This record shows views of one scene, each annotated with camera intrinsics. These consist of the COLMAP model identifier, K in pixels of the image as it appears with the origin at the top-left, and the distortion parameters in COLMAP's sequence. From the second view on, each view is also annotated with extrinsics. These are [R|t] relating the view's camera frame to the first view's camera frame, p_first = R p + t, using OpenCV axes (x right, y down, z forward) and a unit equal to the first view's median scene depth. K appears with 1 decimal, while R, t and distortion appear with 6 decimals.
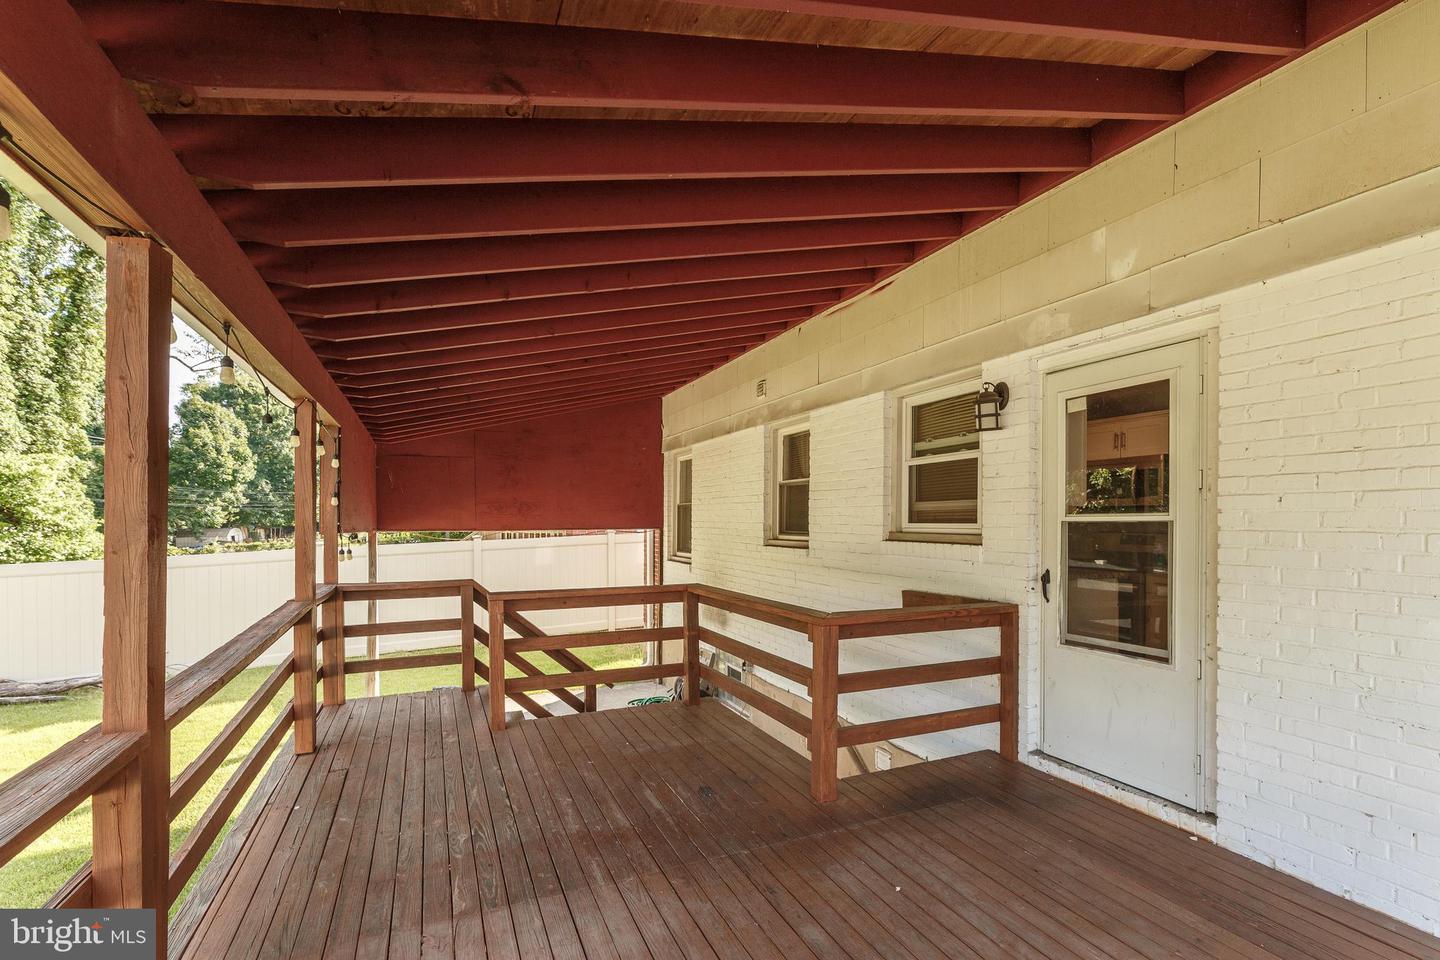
lens RADIAL K [[630.7, 0, 714.5], [0, 630.7, 522.2], [0, 0, 1]] dist [0.000205, -0.000056]
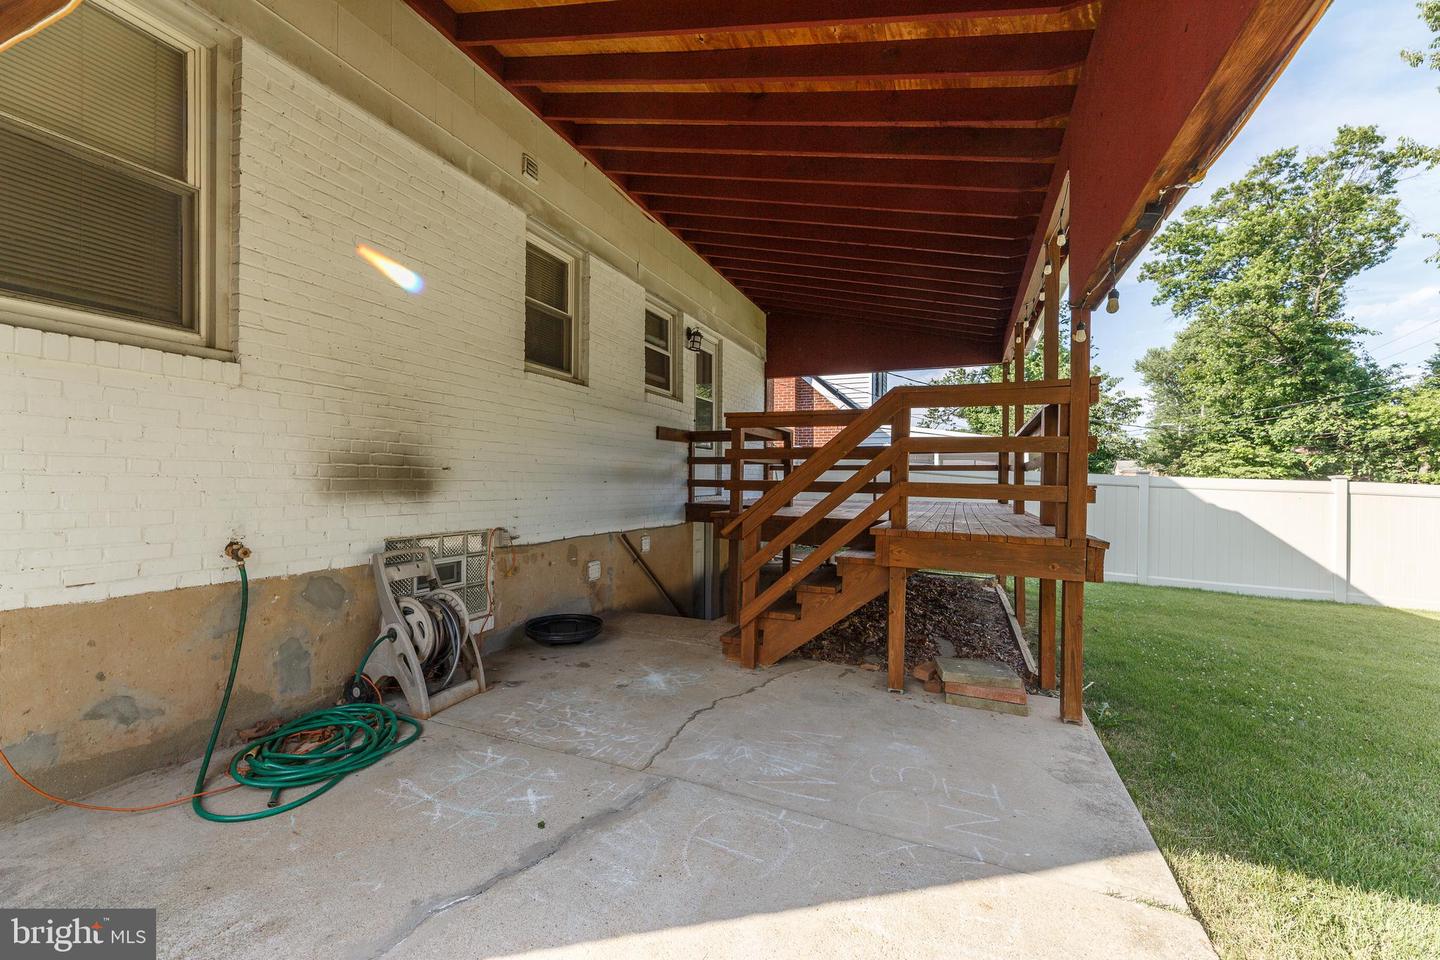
lens RADIAL K [[586.0, 0, 714.6], [0, 586.0, 480.3], [0, 0, 1]] dist [0.003082, 0.000238]
pose [[-0.684554, -0.010837, 0.728881, -1.054352], [-0.014425, 0.999895, 0.001319, 0.289112], [-0.728819, -0.009611, -0.684639, 2.297984]]
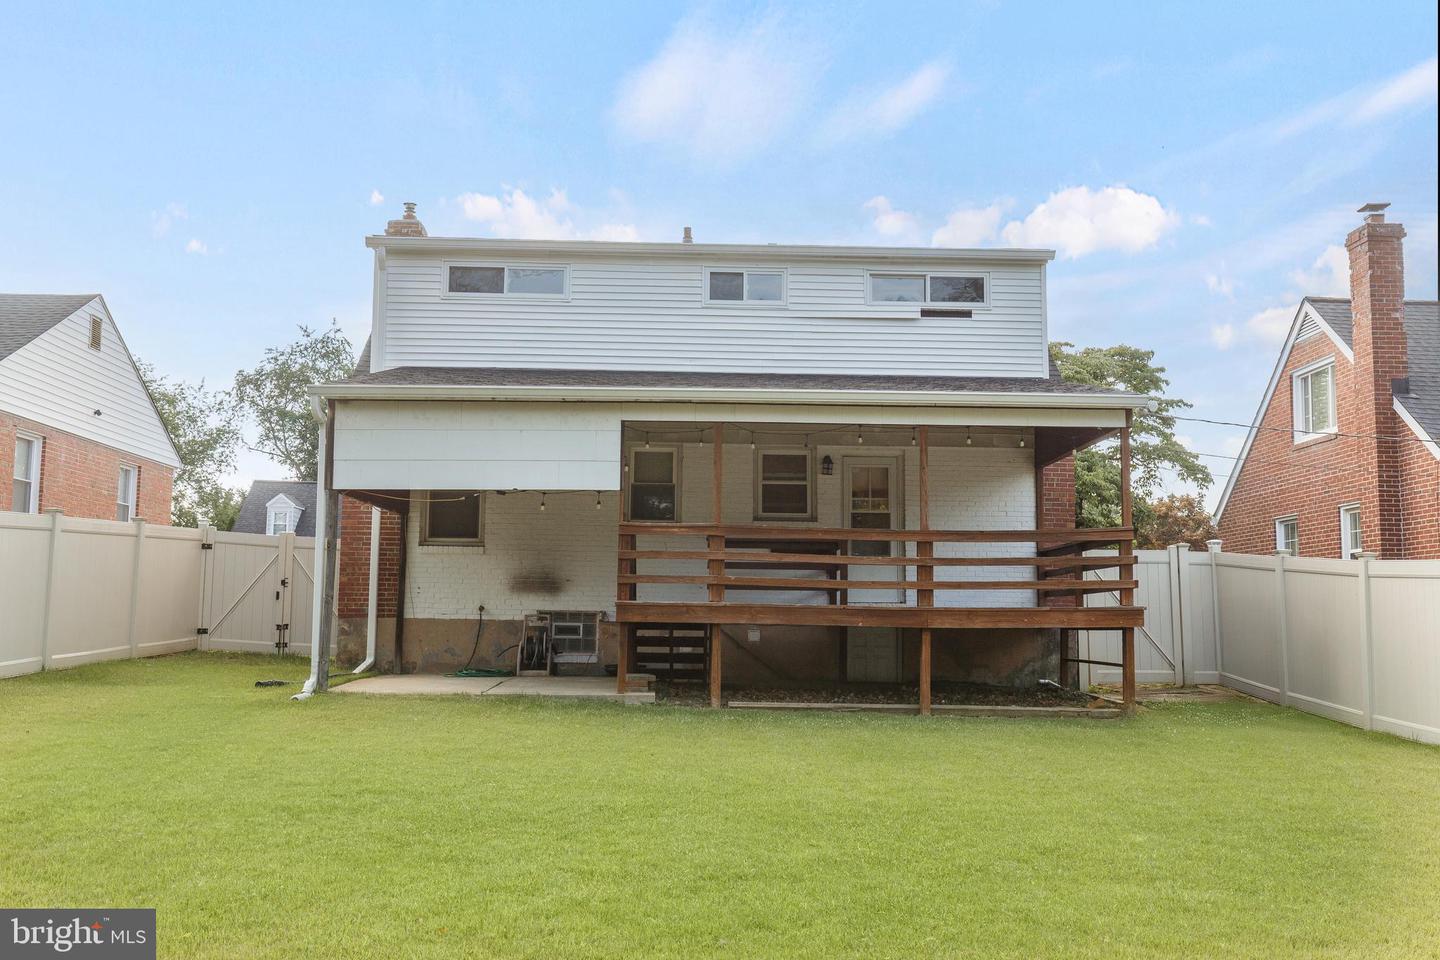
lens RADIAL K [[1311.5, 0, 720.0], [0, 1311.5, 502.1], [0, 0, 1]] dist [0.002051, 0.002808]
pose [[0.373287, 0.088379, 0.923496, -4.436852], [-0.008668, 0.995741, -0.091789, 0.433988], [-0.927675, 0.026258, 0.372464, -0.508343]]
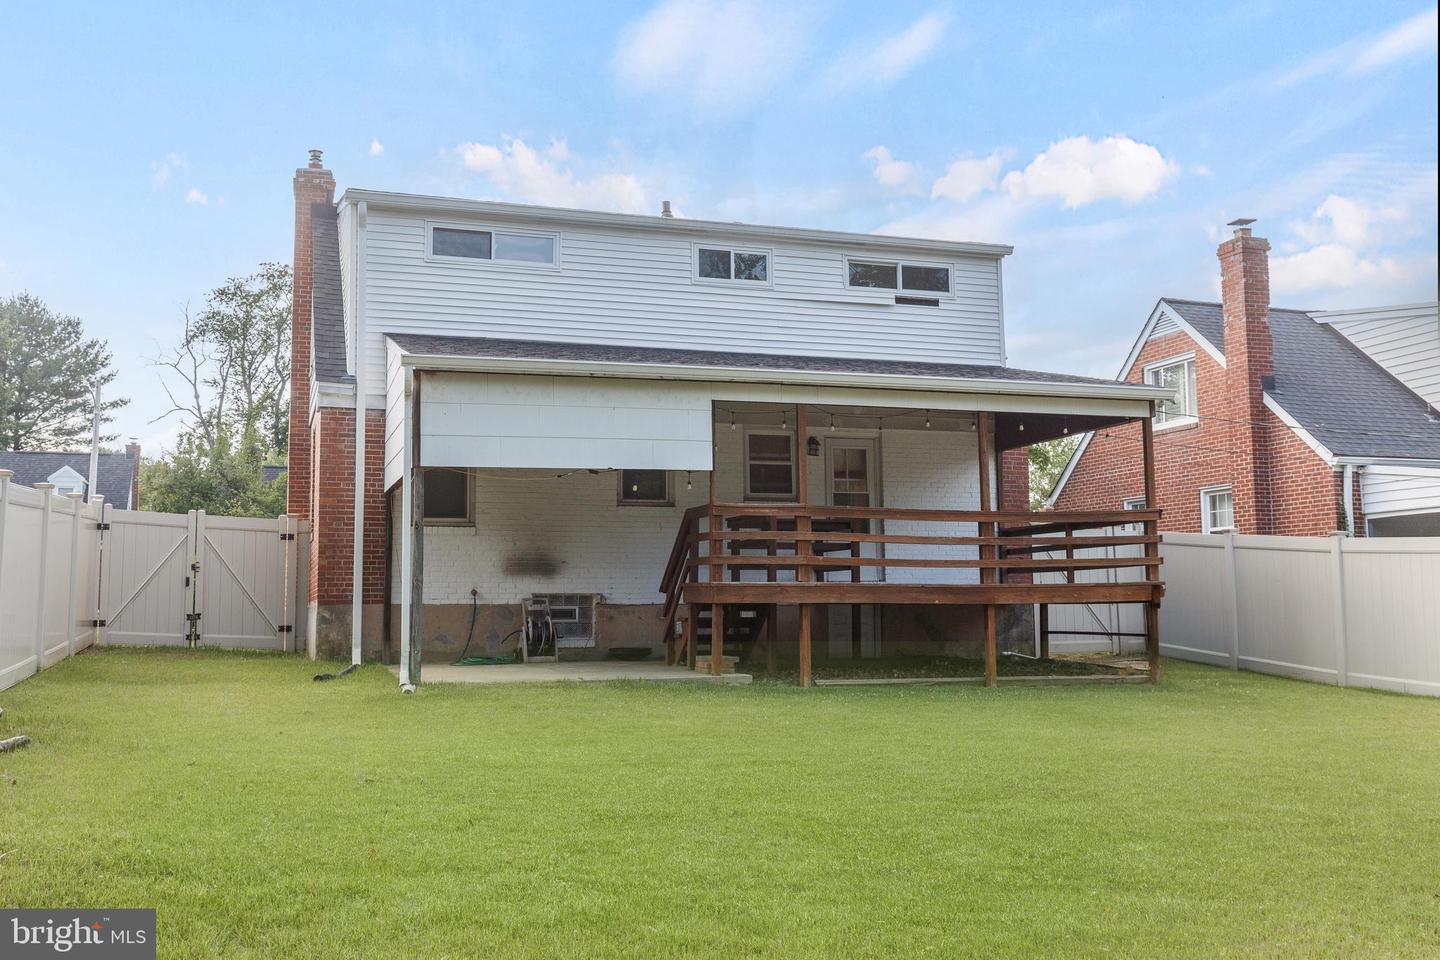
lens RADIAL K [[1374.6, 0, 720.0], [0, 1374.6, 480.0], [0, 0, 1]] dist [0.002693, -0.005245]
pose [[0.096987, 0.088400, 0.991352, -4.980711], [0.008856, 0.995932, -0.089674, 0.434792], [-0.995246, 0.017477, 0.095810, 0.857299]]
